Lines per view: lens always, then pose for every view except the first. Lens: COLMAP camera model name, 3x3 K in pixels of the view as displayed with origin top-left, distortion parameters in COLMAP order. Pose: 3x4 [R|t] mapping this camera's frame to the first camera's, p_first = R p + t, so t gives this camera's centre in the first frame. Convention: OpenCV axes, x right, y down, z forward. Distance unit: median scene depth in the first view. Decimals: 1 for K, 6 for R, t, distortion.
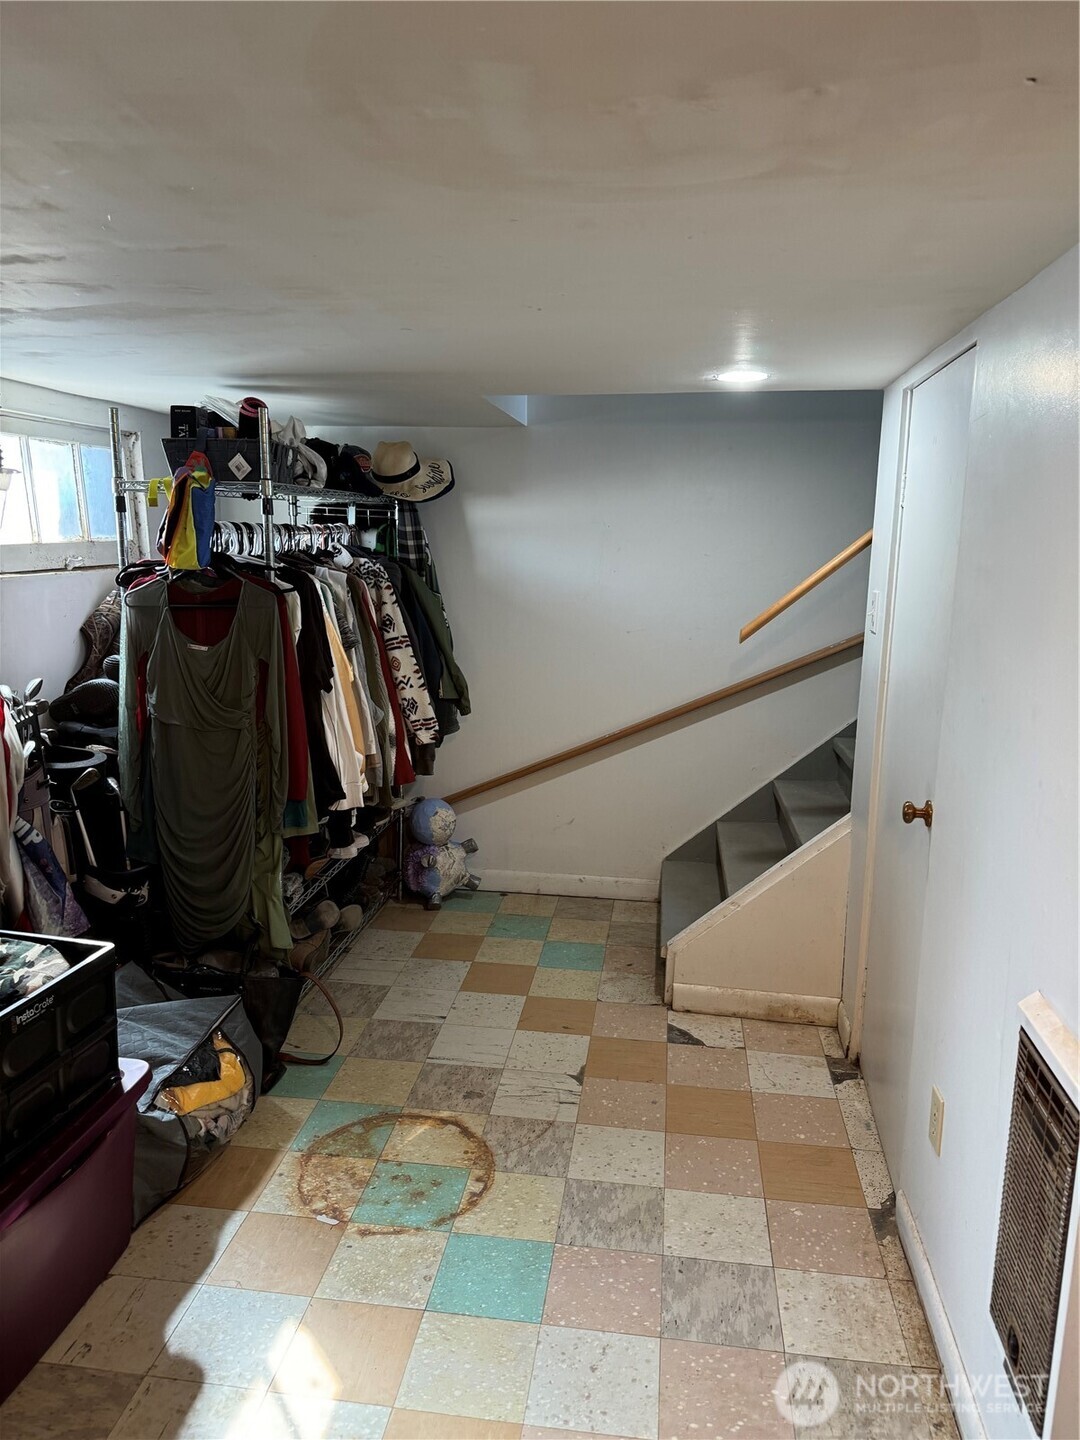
lens RADIAL K [[1037.1, 0, 539.7], [0, 1037.1, 719.2], [0, 0, 1]] dist [0.045859, -0.039758]
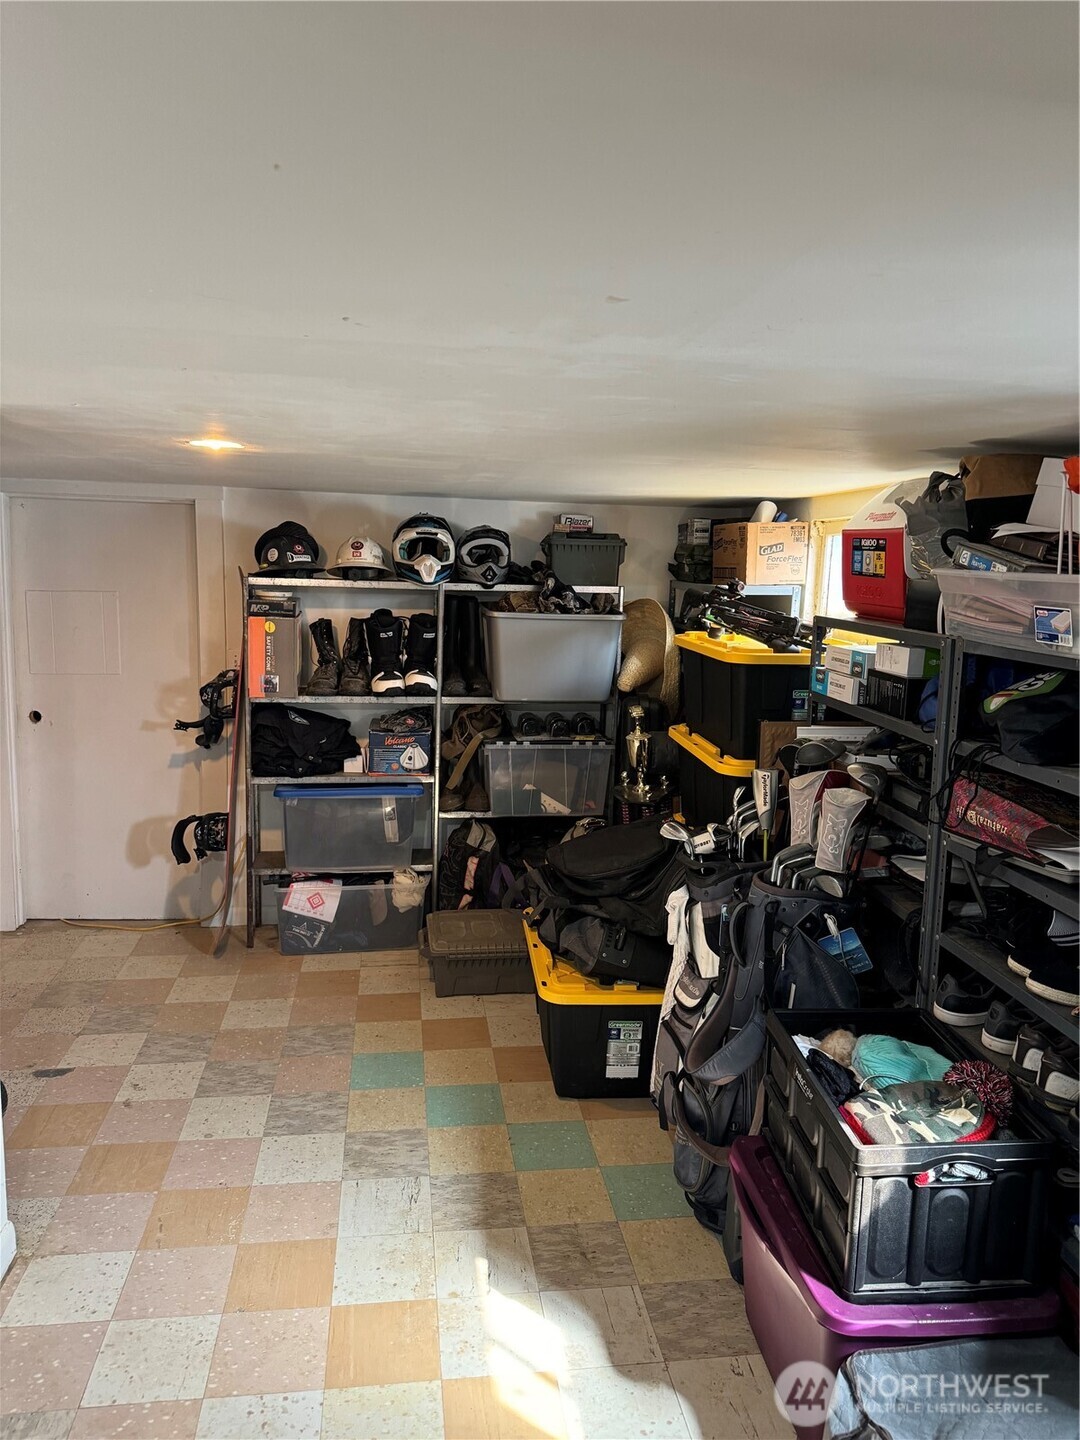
lens RADIAL K [[1037.1, 0, 539.3], [0, 1037.1, 720.7], [0, 0, 1]] dist [0.045859, -0.039758]
pose [[-0.967790, -0.000049, -0.251760, 0.043531], [-0.076727, 0.952485, 0.294762, -0.366933], [0.239783, 0.304584, -0.921809, 1.812913]]
